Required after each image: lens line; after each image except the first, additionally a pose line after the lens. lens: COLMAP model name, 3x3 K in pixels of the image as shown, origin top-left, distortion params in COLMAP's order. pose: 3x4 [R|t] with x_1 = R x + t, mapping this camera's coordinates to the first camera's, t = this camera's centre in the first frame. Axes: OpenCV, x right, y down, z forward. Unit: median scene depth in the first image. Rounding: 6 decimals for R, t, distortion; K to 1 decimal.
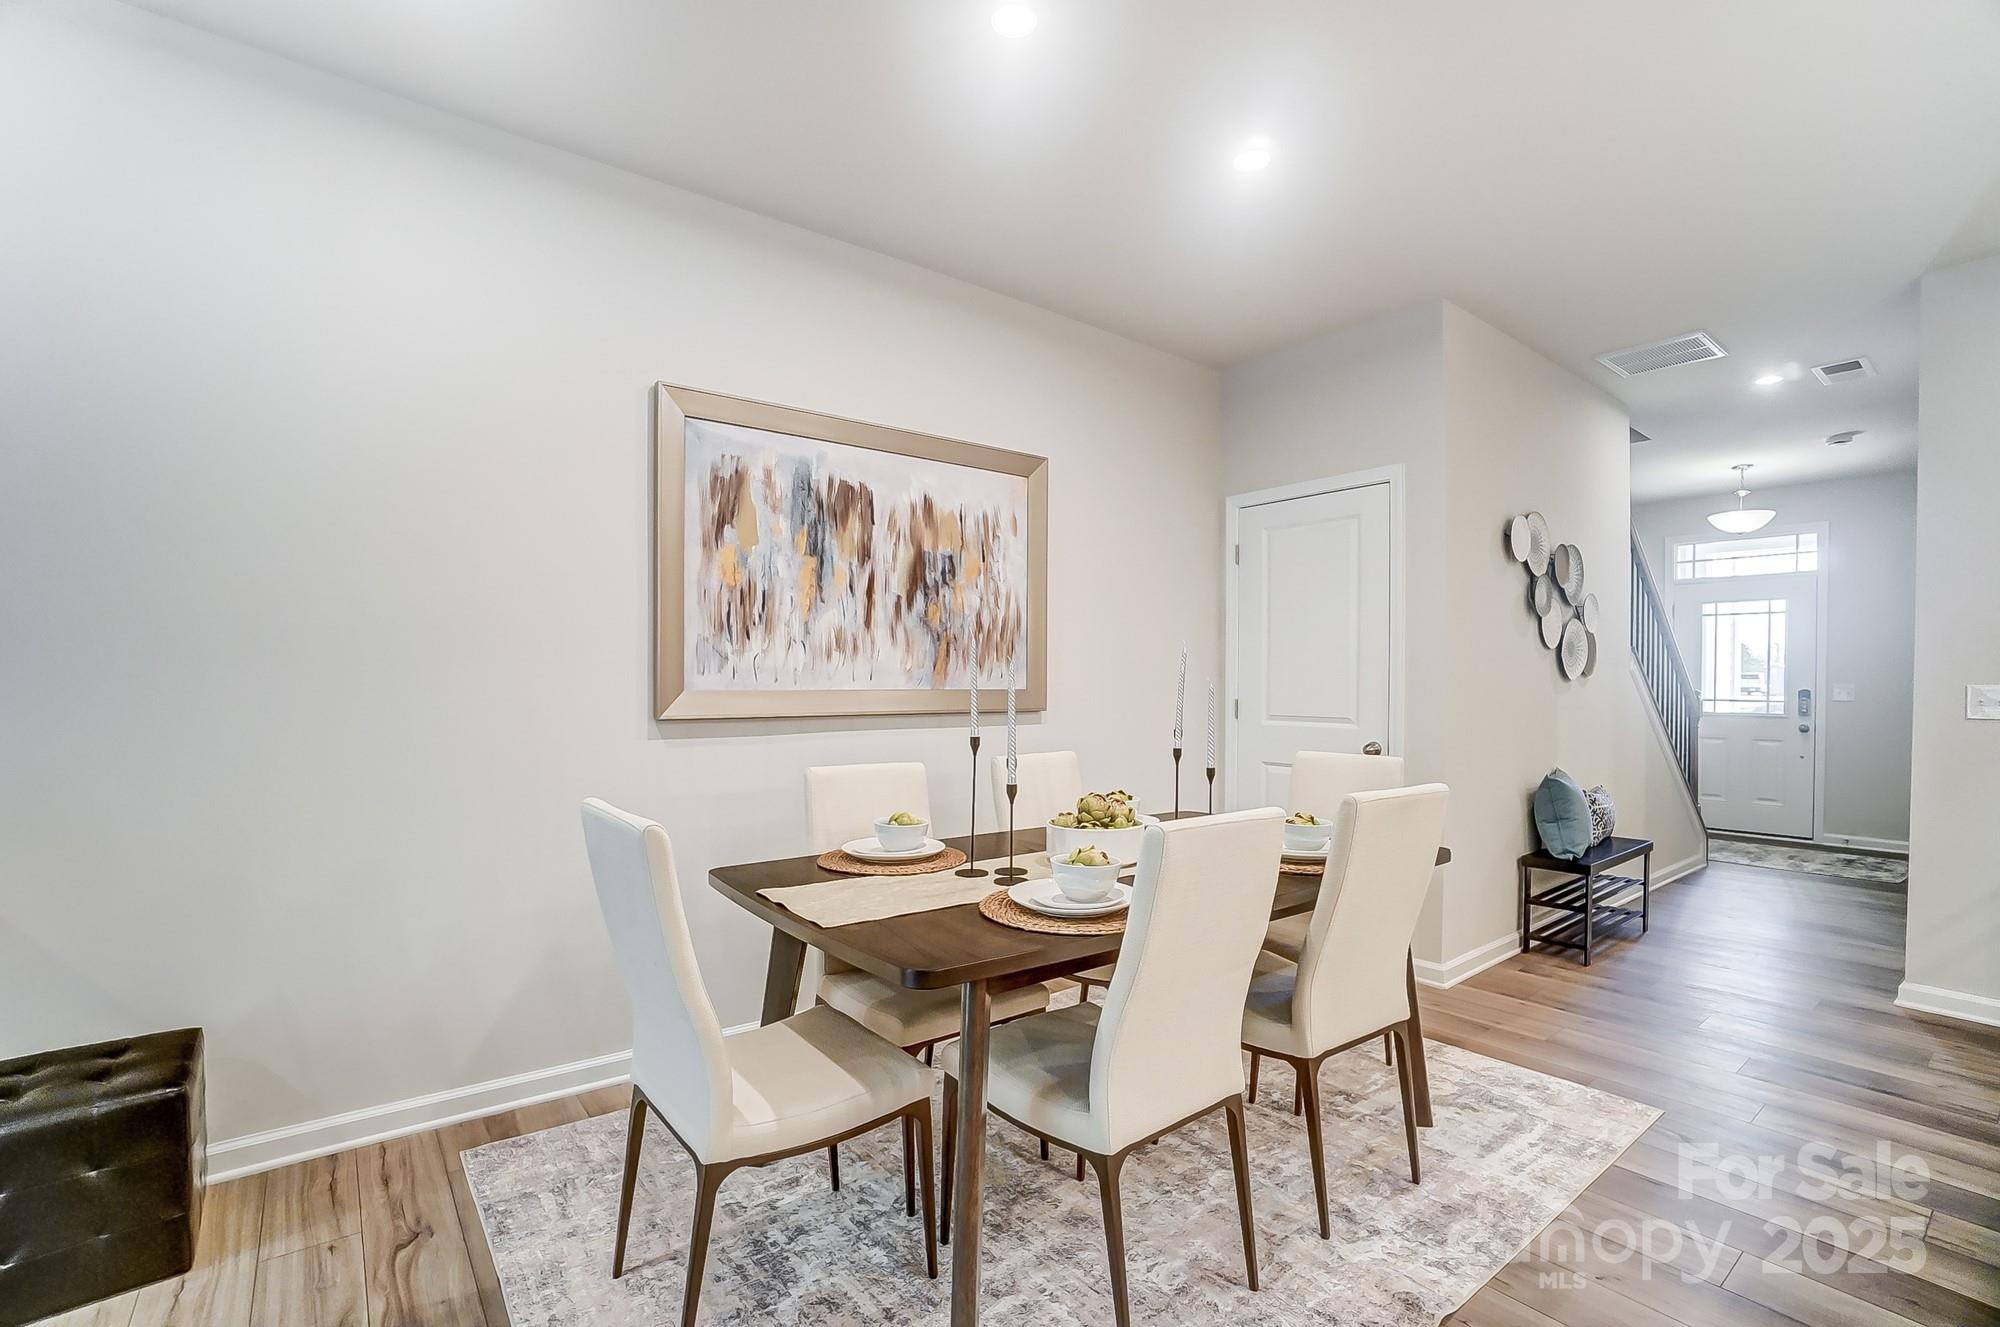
lens RADIAL K [[910.3, 0, 1000.0], [0, 910.3, 663.5], [0, 0, 1]] dist [-0.001091, -0.000046]
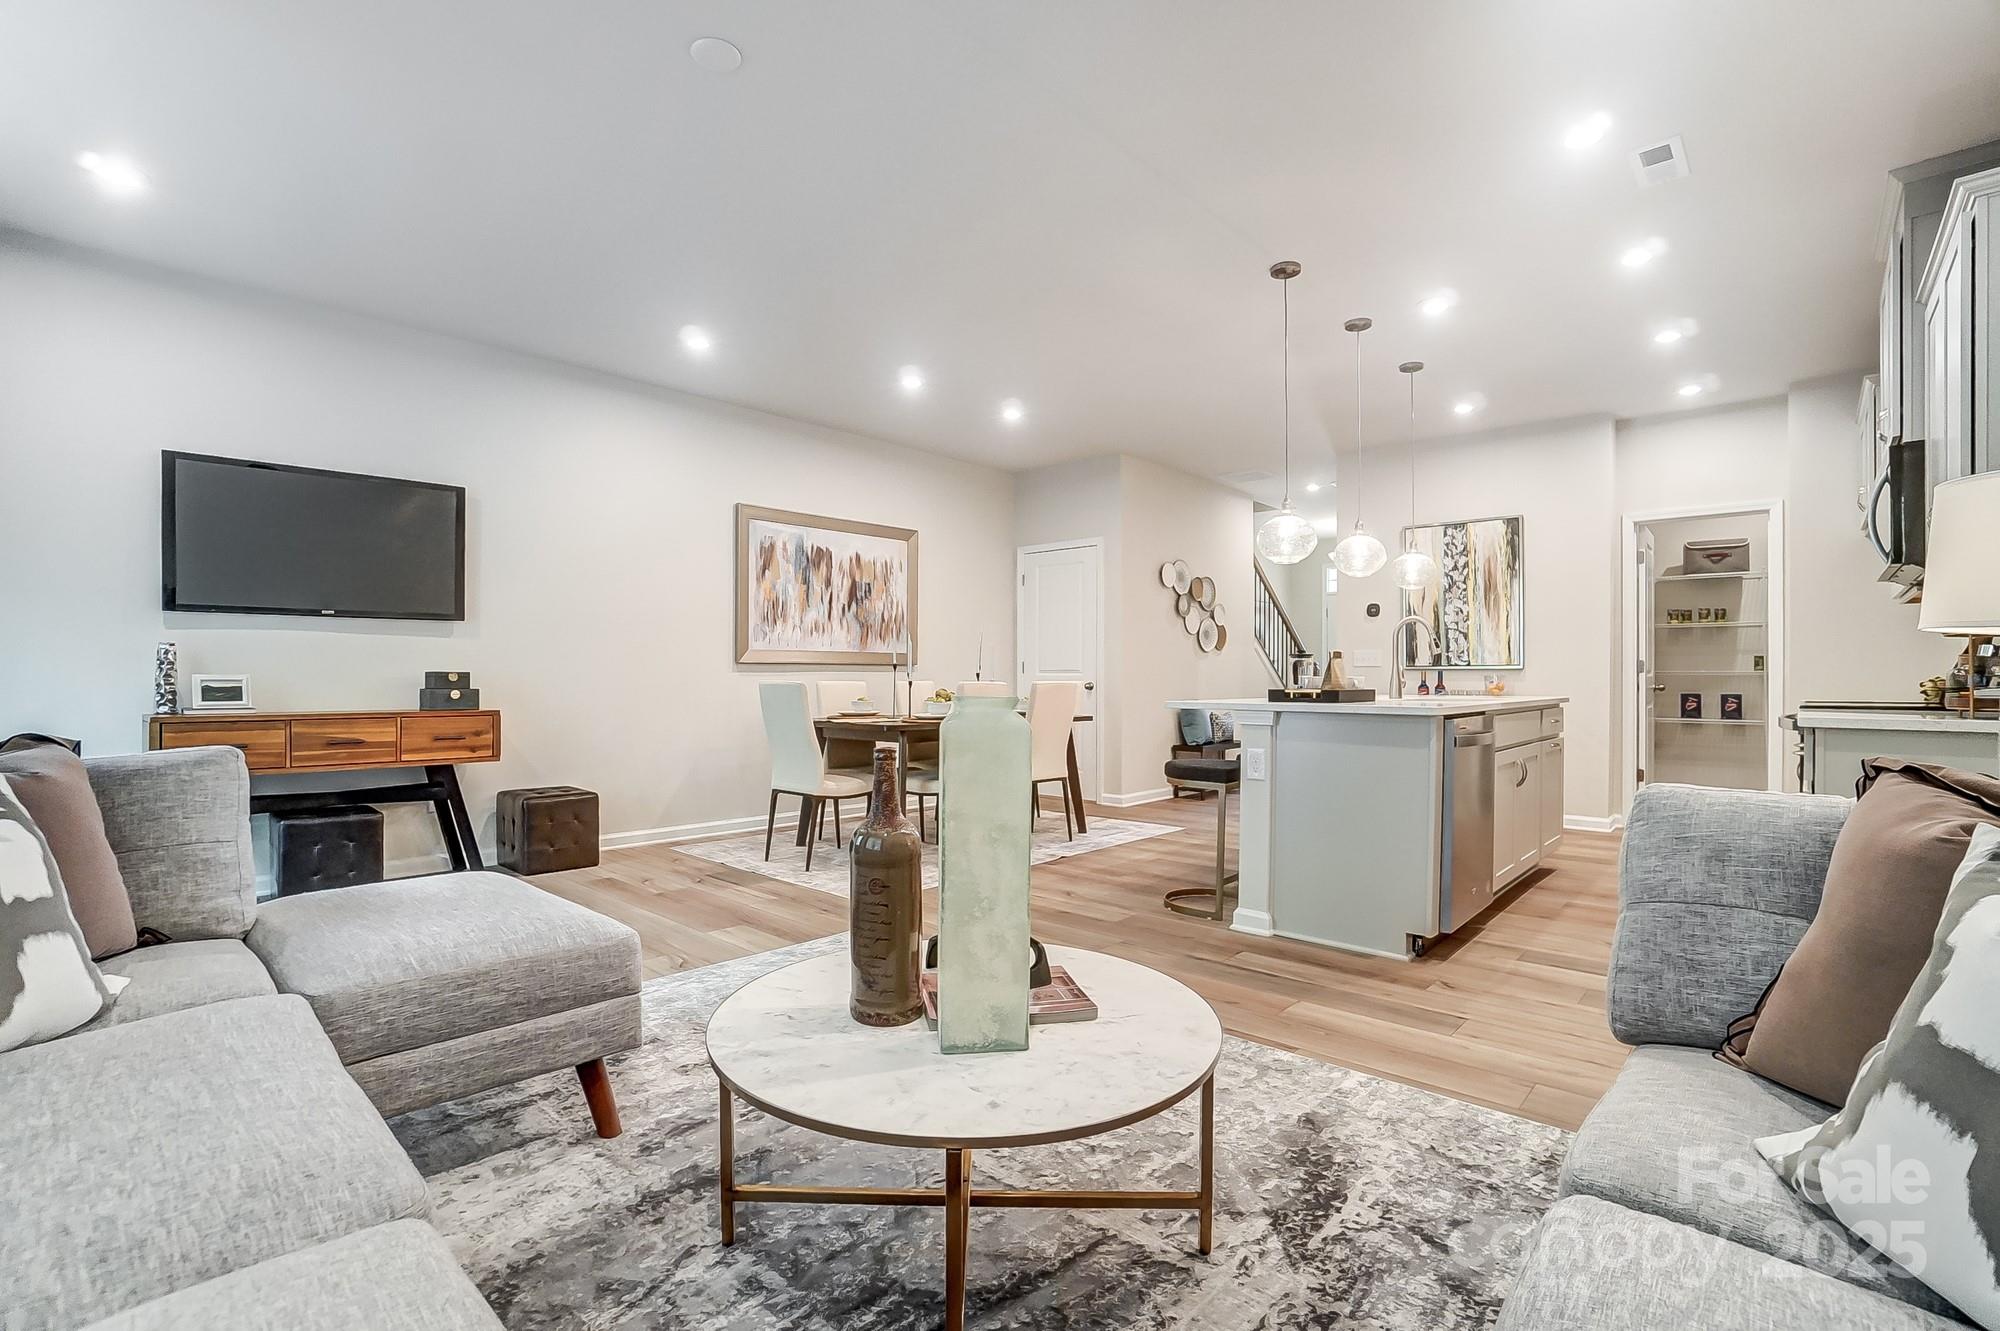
lens RADIAL K [[906.3, 0, 992.2], [0, 906.3, 662.5], [0, 0, 1]] dist [-0.071390, 0.028059]
pose [[0.987509, -0.003696, 0.157520, -0.104449], [0.003990, 0.999991, -0.001546, 0.057154], [-0.157513, 0.002156, 0.987515, -0.989533]]
